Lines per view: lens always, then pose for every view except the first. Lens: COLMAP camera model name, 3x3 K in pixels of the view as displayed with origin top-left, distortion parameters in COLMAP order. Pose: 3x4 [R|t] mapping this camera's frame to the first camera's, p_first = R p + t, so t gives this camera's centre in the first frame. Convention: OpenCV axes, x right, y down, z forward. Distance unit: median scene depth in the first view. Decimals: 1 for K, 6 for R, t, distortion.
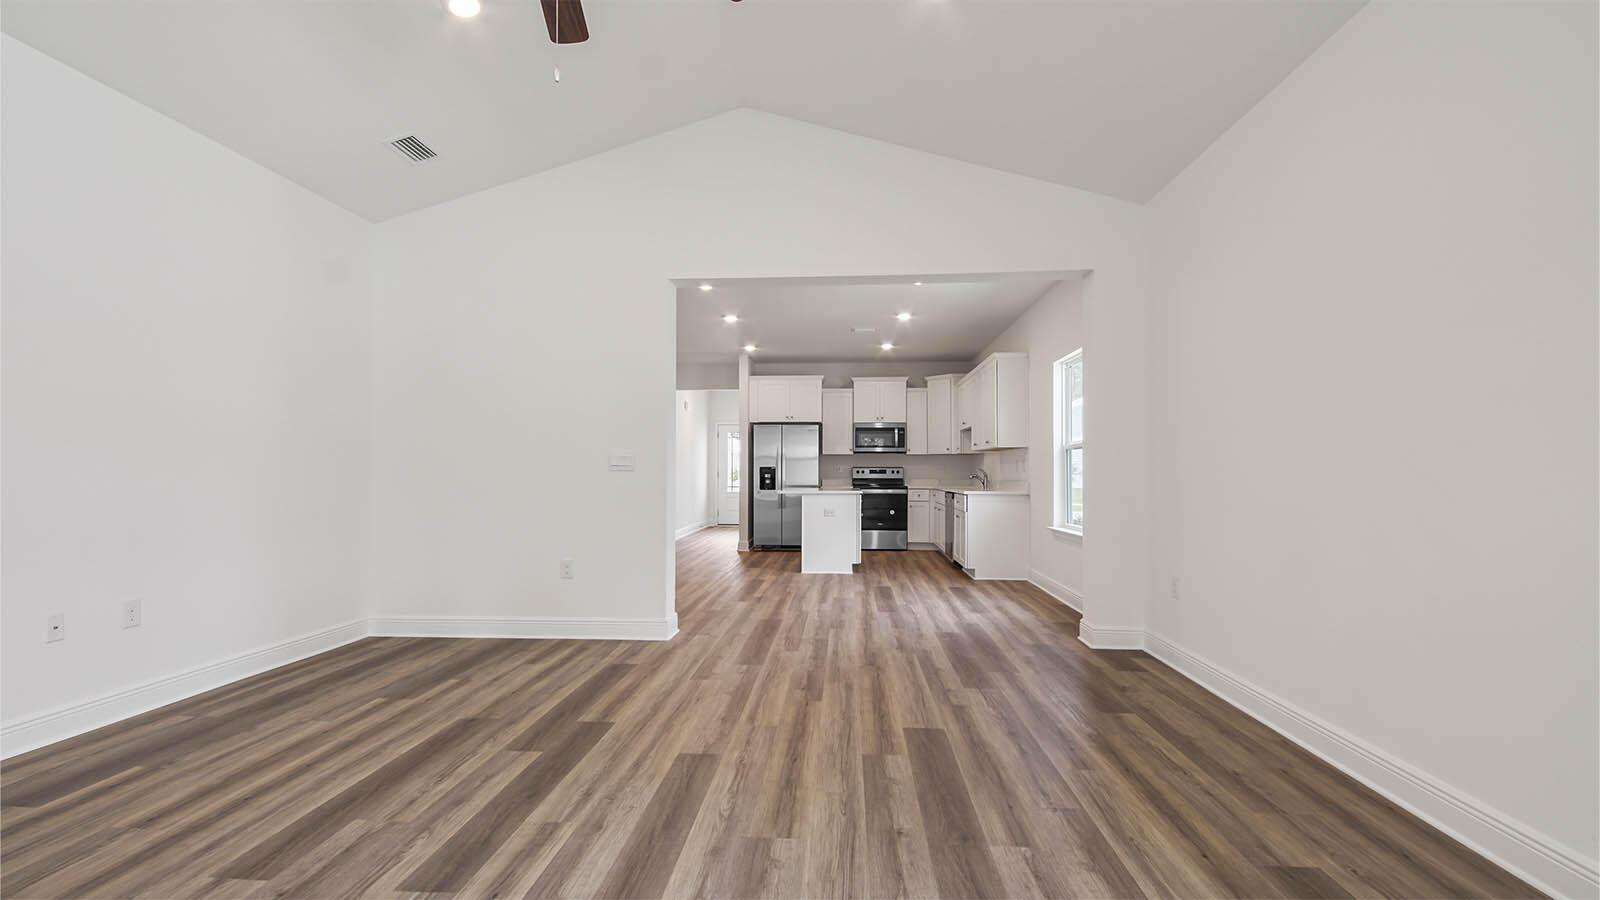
lens RADIAL K [[715.9, 0, 804.1], [0, 715.9, 446.8], [0, 0, 1]] dist [0.045942, -0.026651]
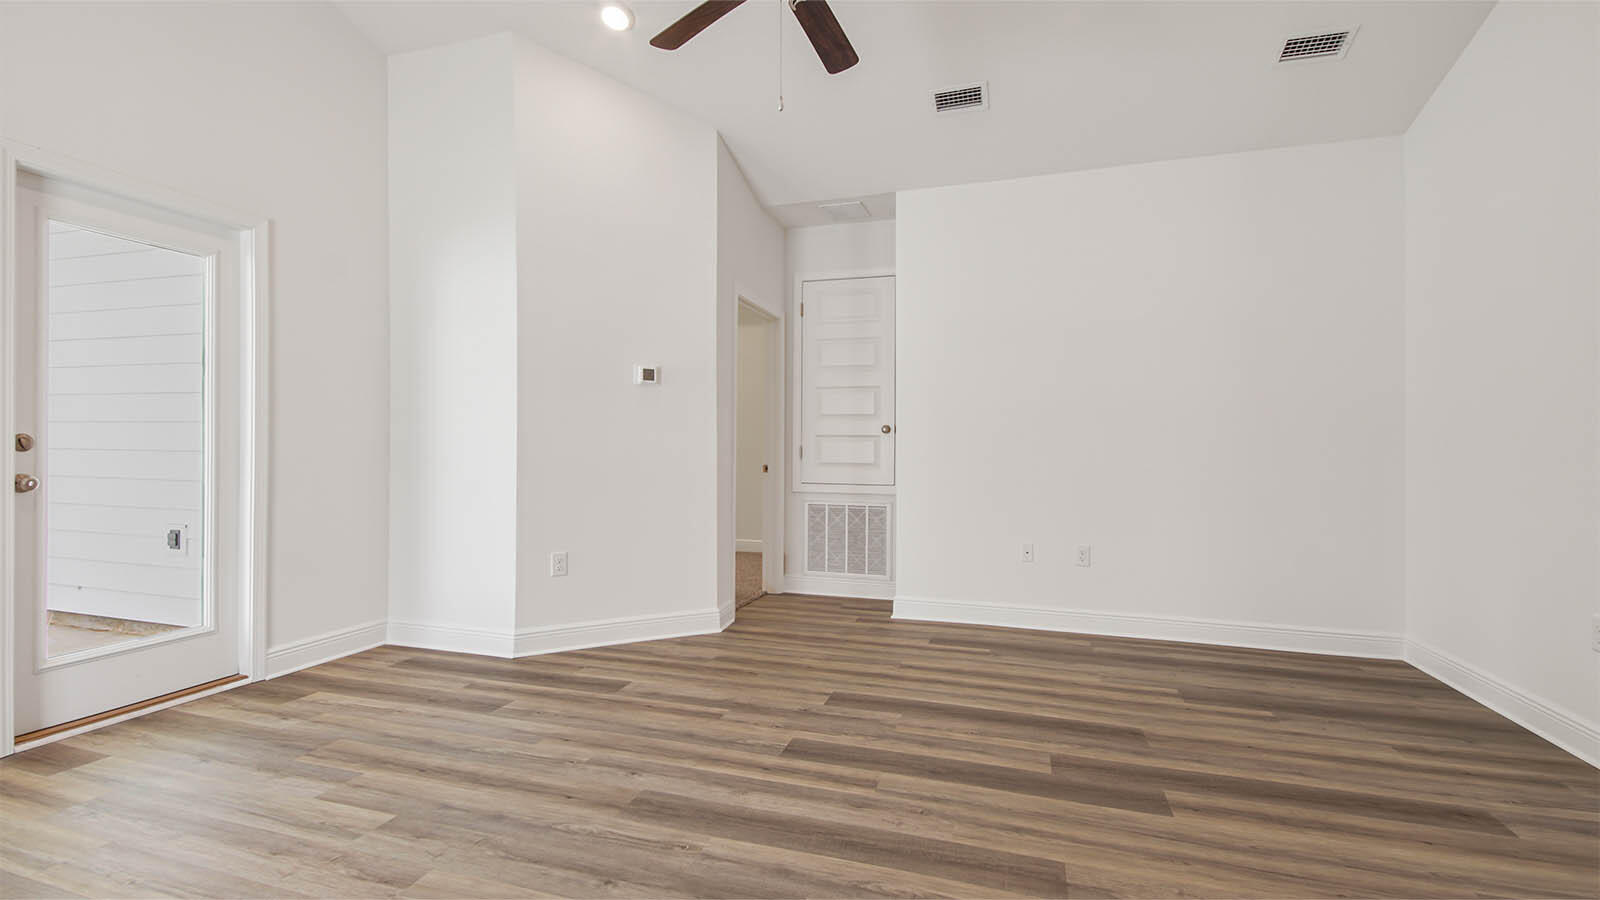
lens RADIAL K [[699.0, 0, 788.2], [0, 699.0, 447.7], [0, 0, 1]] dist [0.041694, -0.023246]
pose [[-0.248301, -0.008172, -0.968648, 0.349429], [0.025404, 0.999566, -0.014945, 0.025835], [0.968350, -0.028318, -0.247986, 0.600441]]
